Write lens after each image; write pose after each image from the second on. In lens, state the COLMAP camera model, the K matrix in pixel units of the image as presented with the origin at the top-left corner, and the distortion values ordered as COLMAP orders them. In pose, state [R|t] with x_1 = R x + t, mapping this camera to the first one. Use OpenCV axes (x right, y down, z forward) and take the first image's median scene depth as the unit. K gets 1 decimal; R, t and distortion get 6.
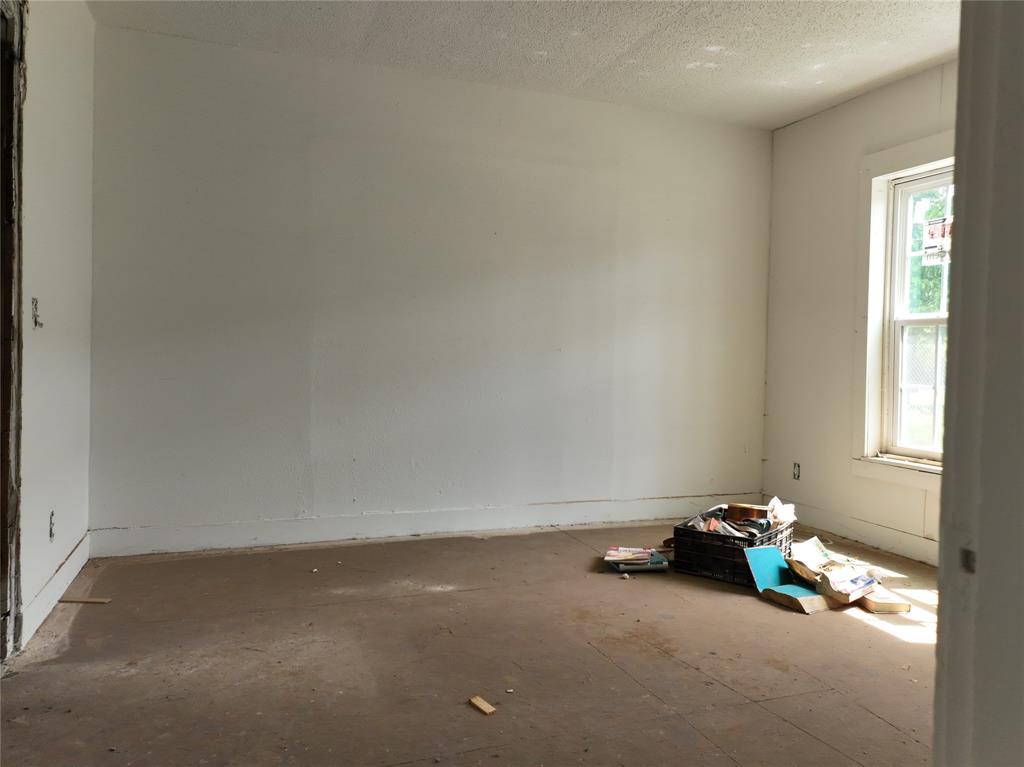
lens RADIAL K [[720.5, 0, 510.4], [0, 720.5, 382.8], [0, 0, 1]] dist [-0.000565, 0.017579]
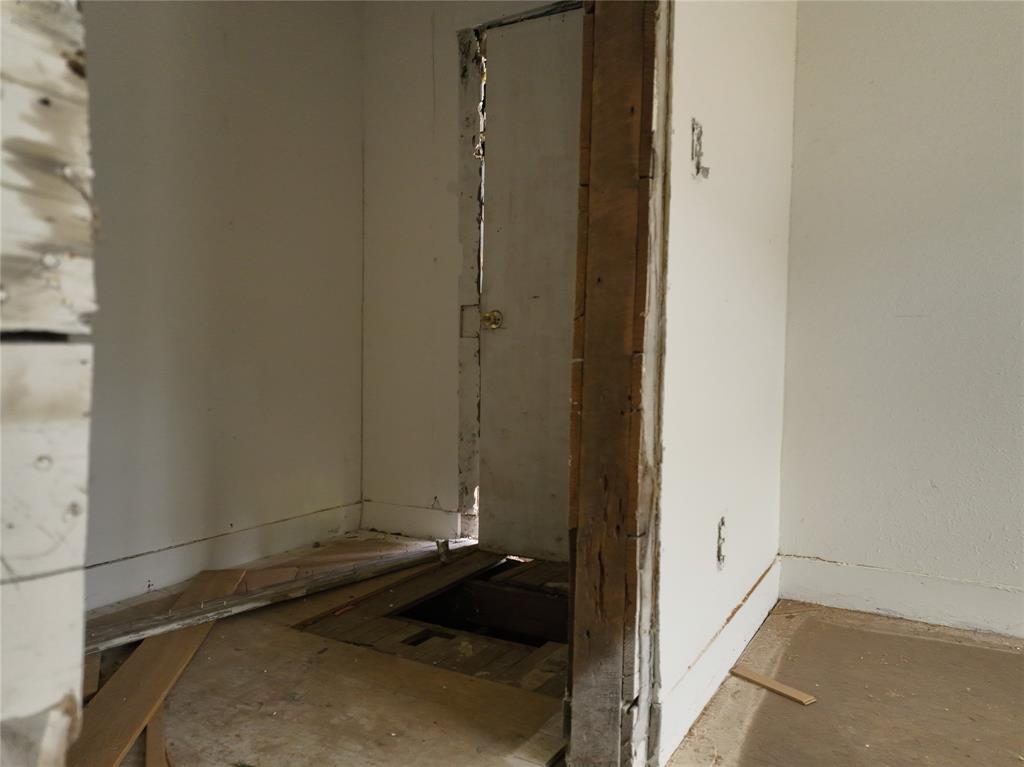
lens RADIAL K [[720.5, 0, 516.9], [0, 720.5, 383.3], [0, 0, 1]] dist [-0.000565, 0.017579]
pose [[0.634679, 0.006667, -0.772747, -0.337124], [-0.026202, 0.999573, -0.012897, 0.094643], [0.772332, 0.028433, 0.634583, 0.580517]]
